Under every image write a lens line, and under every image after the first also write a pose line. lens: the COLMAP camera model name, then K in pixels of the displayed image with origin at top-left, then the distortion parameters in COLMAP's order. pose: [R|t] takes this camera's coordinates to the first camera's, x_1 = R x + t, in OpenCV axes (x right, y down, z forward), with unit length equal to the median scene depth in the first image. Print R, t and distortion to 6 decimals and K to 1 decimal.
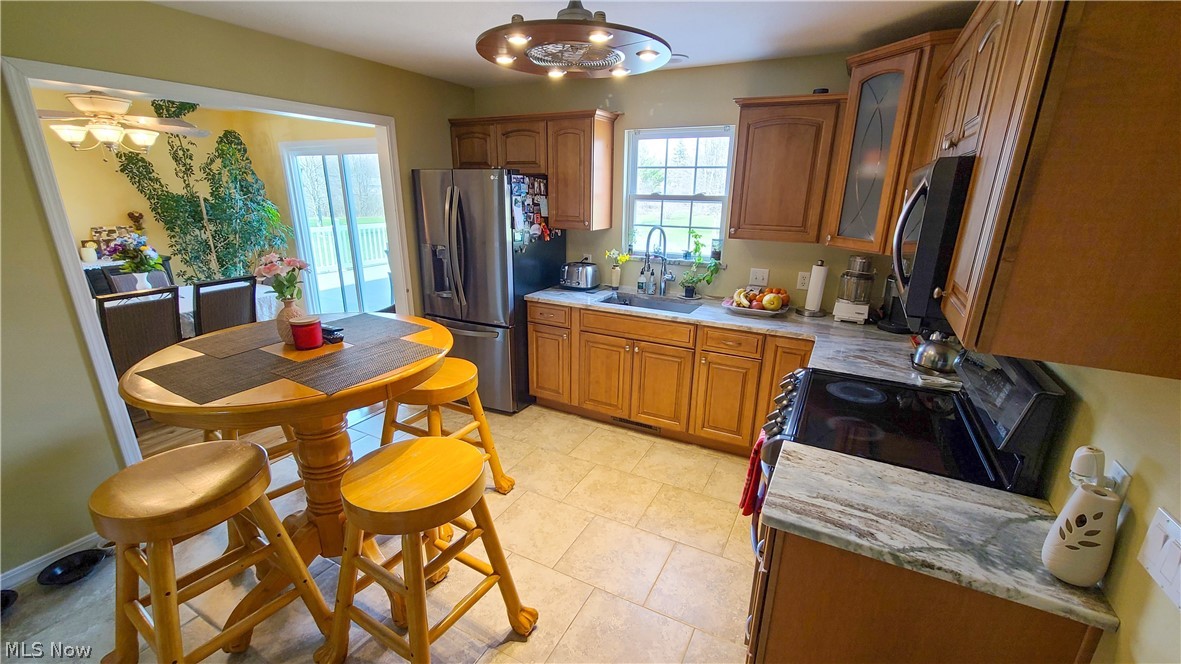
lens RADIAL K [[477.7, 0, 594.3], [0, 477.7, 337.8], [0, 0, 1]] dist [-0.008484, 0.000026]
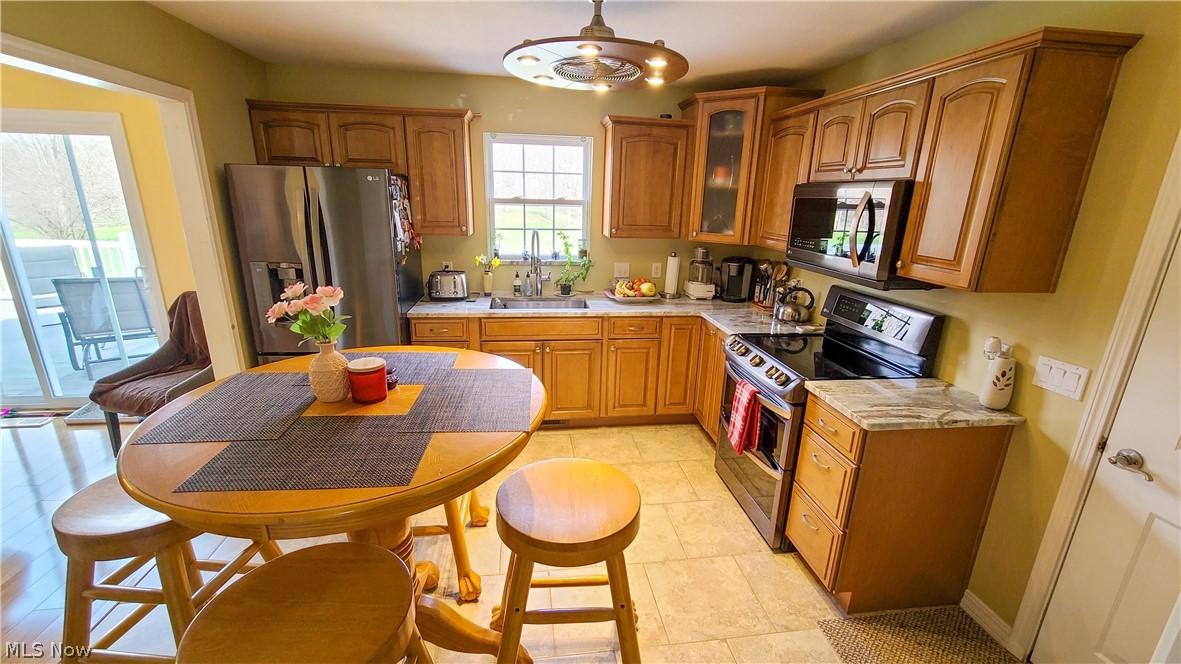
lens RADIAL K [[477.7, 0, 597.6], [0, 477.7, 336.3], [0, 0, 1]] dist [-0.008484, 0.000026]
pose [[0.817515, -0.155328, 0.554565, -0.382574], [0.157928, 0.986492, 0.043498, -0.030710], [-0.553830, 0.052021, 0.831003, 0.084296]]
